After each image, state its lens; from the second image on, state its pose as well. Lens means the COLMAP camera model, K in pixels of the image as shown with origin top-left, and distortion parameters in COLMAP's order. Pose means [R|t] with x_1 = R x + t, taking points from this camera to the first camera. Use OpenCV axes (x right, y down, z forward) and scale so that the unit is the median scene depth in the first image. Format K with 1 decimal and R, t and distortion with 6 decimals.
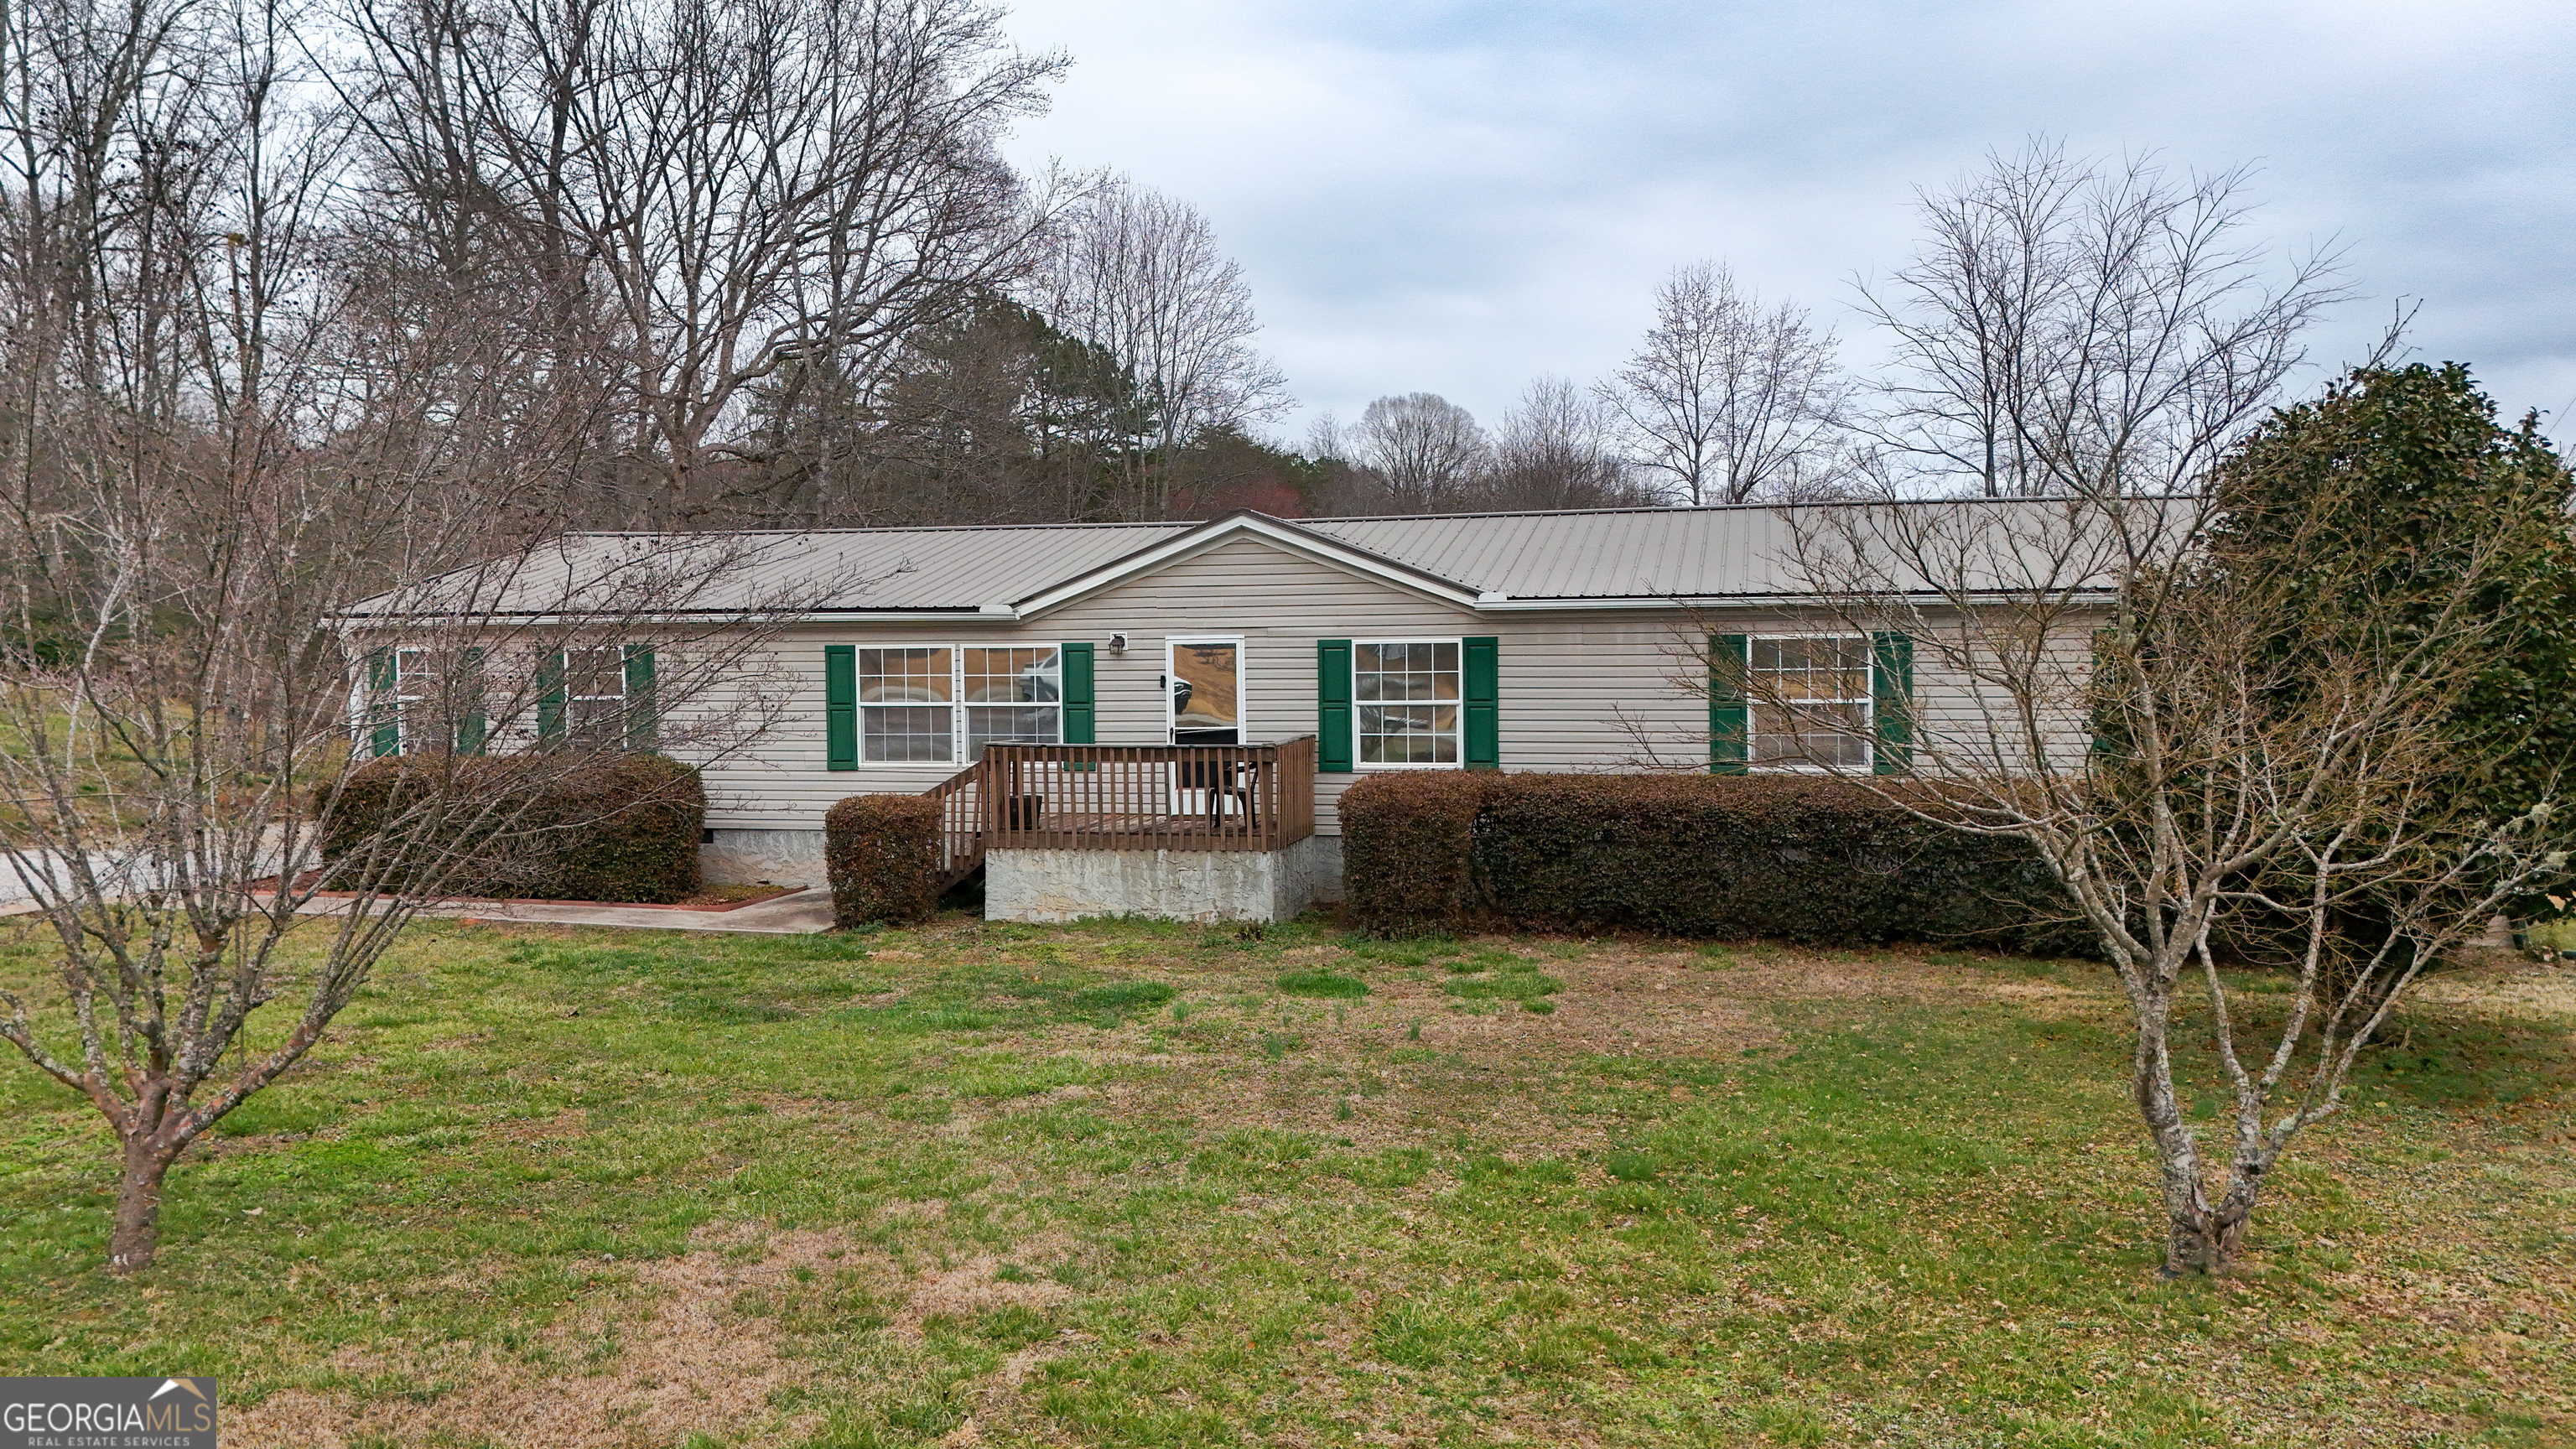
lens RADIAL K [[1990.6, 0, 1293.7], [0, 1990.6, 716.0], [0, 0, 1]] dist [0.051709, -0.012812]
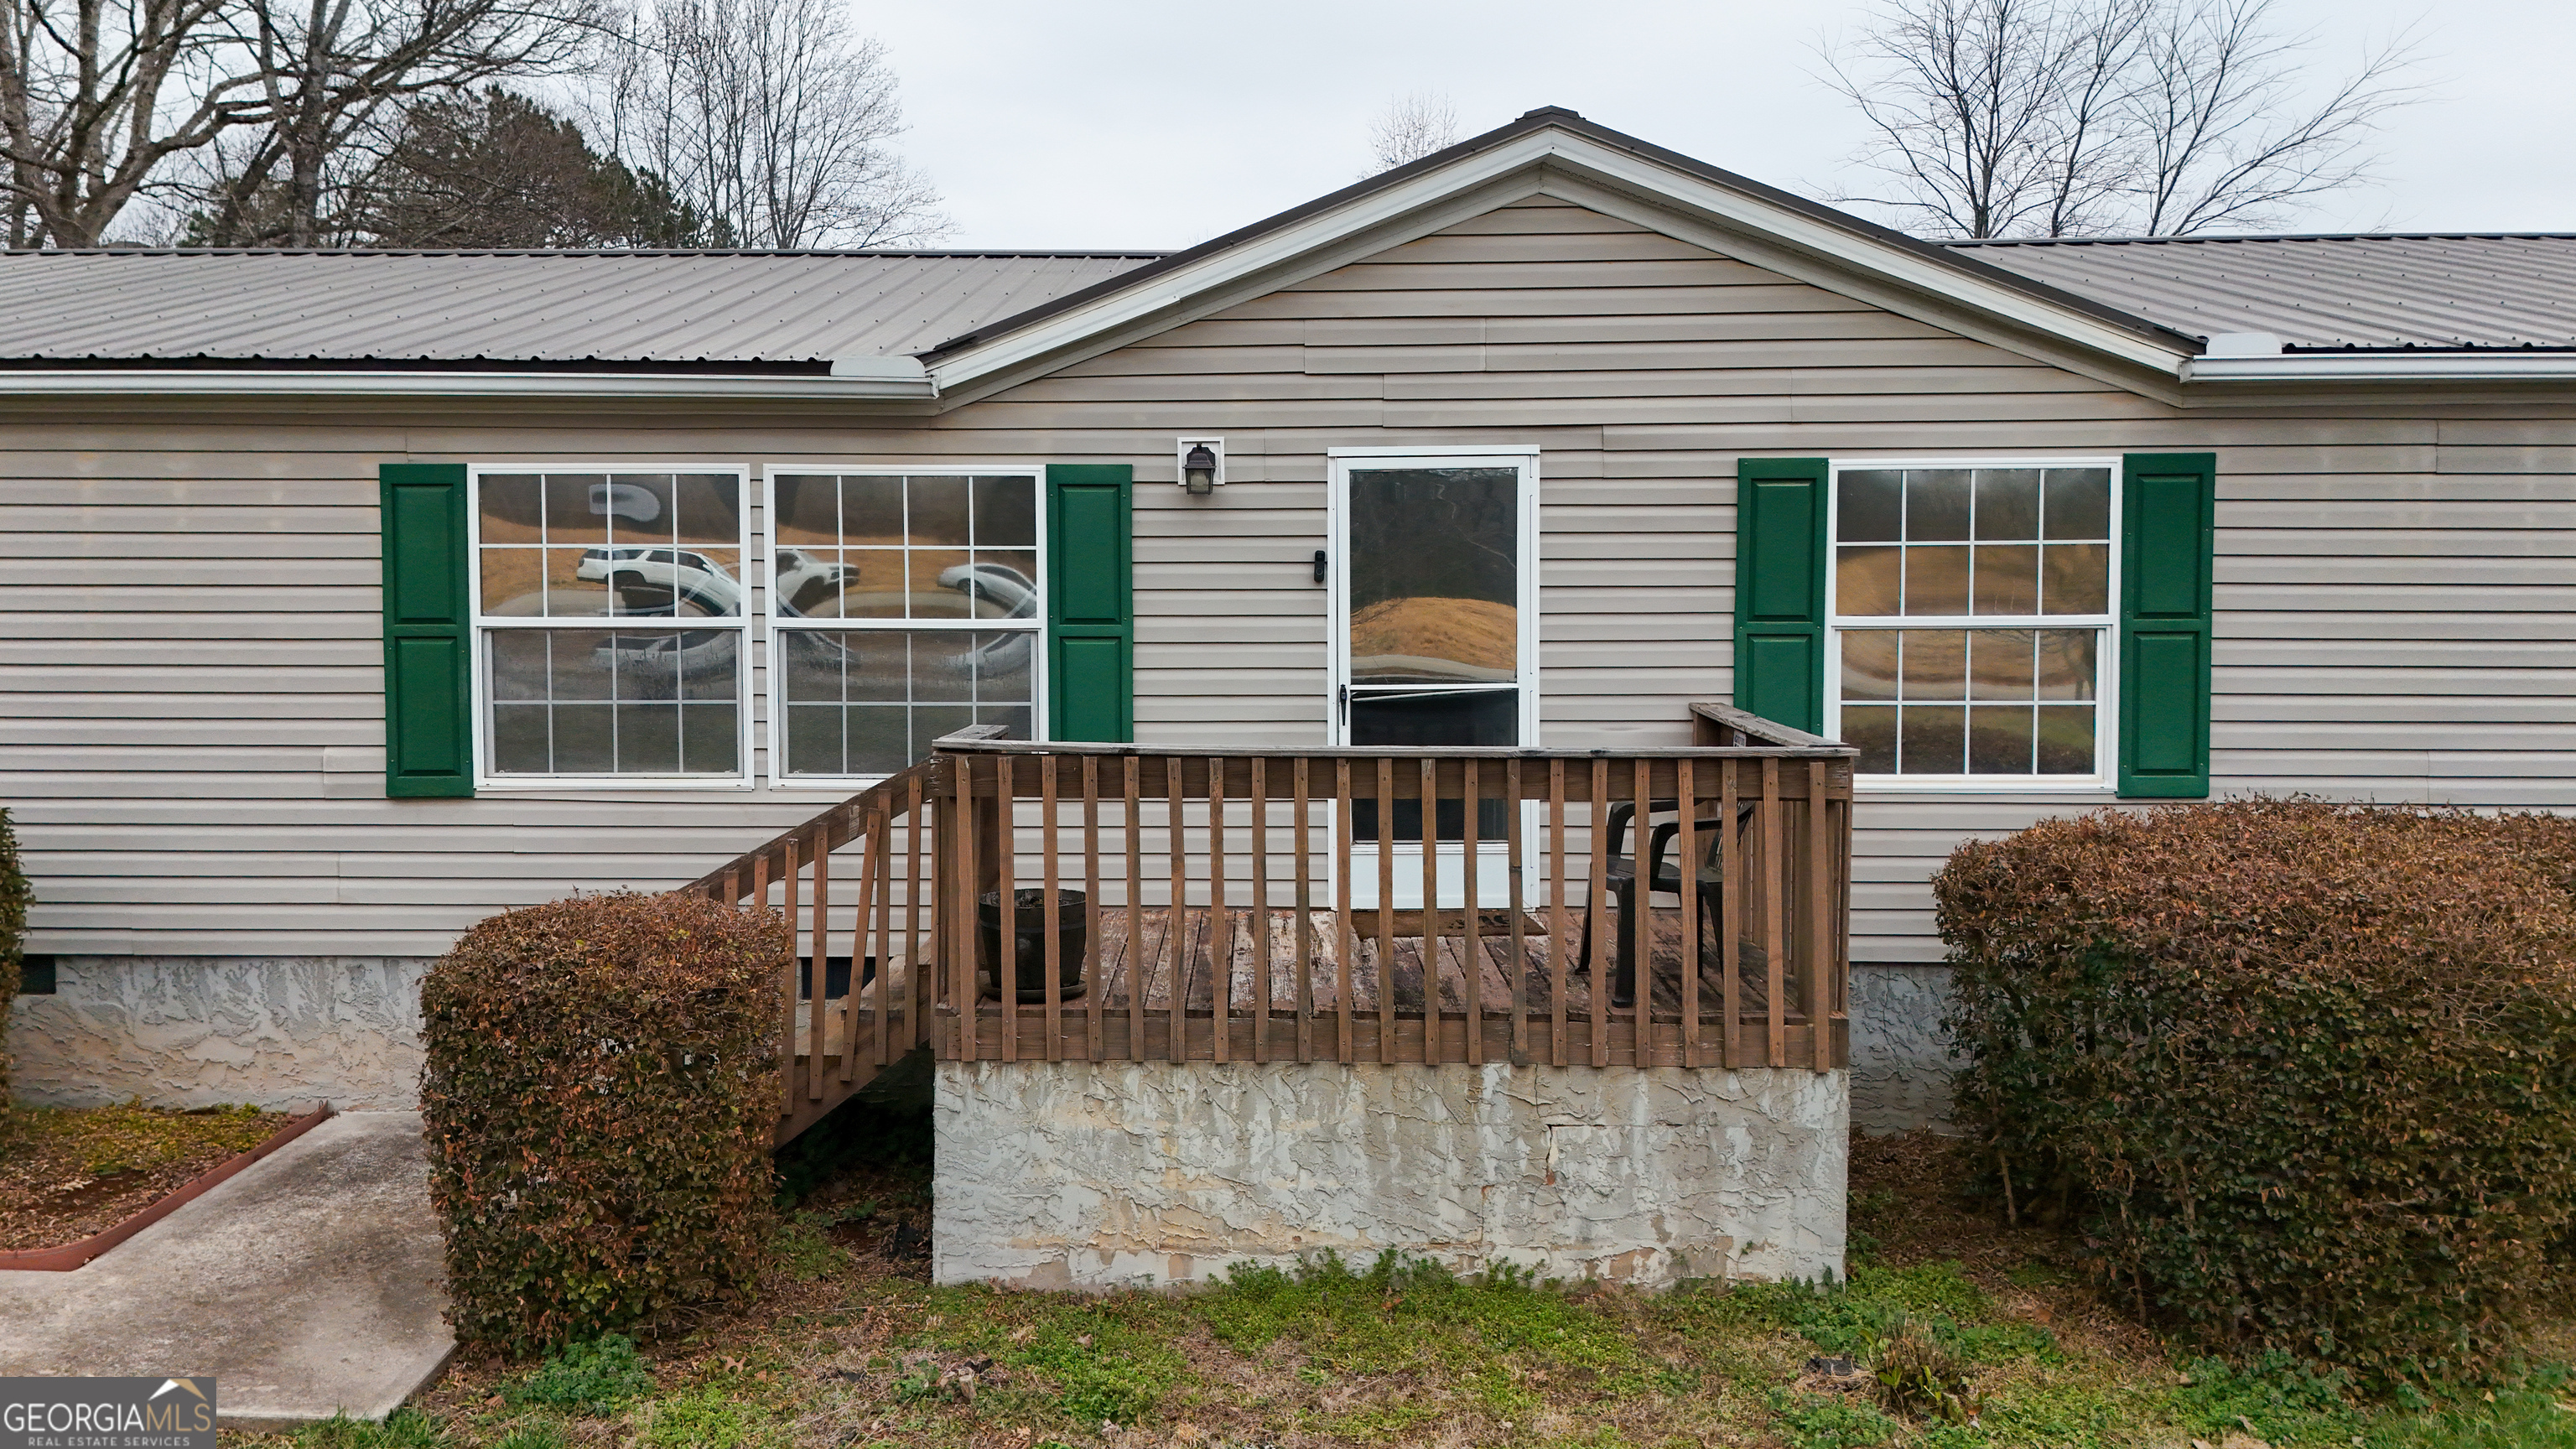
lens RADIAL K [[1990.6, 0, 1196.3], [0, 1990.6, 650.4], [0, 0, 1]] dist [0.051709, -0.012812]
pose [[0.980387, -0.000238, 0.197084, -0.165466], [-0.001660, 0.999954, 0.009463, -0.004555], [-0.197077, -0.009605, 0.980341, 0.625704]]
